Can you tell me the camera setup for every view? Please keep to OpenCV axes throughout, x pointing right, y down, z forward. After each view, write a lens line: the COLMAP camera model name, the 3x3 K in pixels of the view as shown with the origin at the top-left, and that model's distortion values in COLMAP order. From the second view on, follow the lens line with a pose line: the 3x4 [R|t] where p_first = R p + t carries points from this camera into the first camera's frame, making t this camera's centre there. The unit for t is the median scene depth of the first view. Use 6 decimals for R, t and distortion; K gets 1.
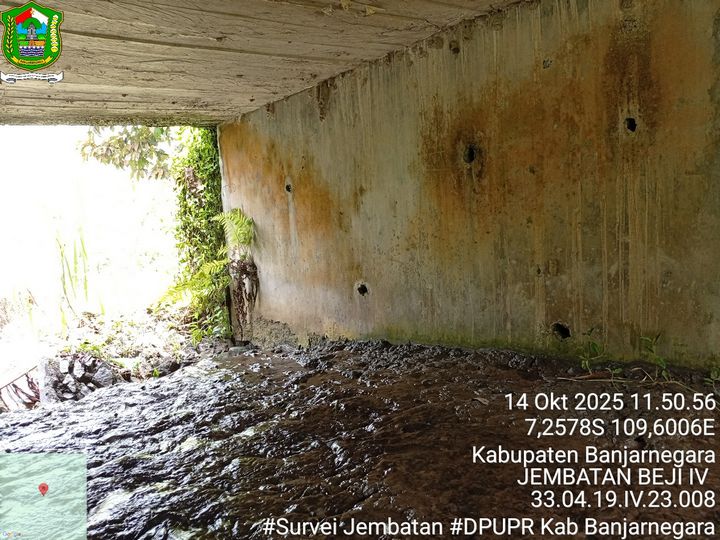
lens RADIAL K [[546.8, 0, 357.7], [0, 546.8, 268.3], [0, 0, 1]] dist [0.087527, -0.194807]
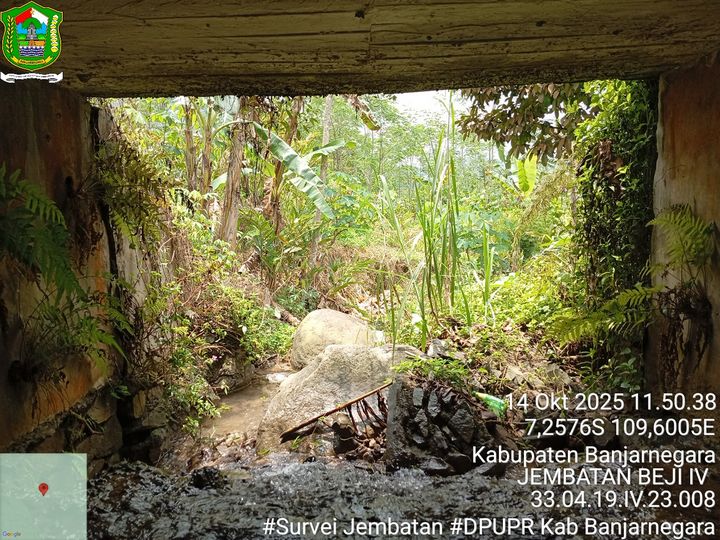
lens RADIAL K [[546.8, 0, 357.7], [0, 546.8, 268.3], [0, 0, 1]] dist [0.087527, -0.194807]
pose [[0.801905, 0.112251, -0.586811, -0.144080], [-0.086443, 0.993655, 0.071948, -0.051454], [0.591164, -0.006970, 0.806521, 0.283084]]
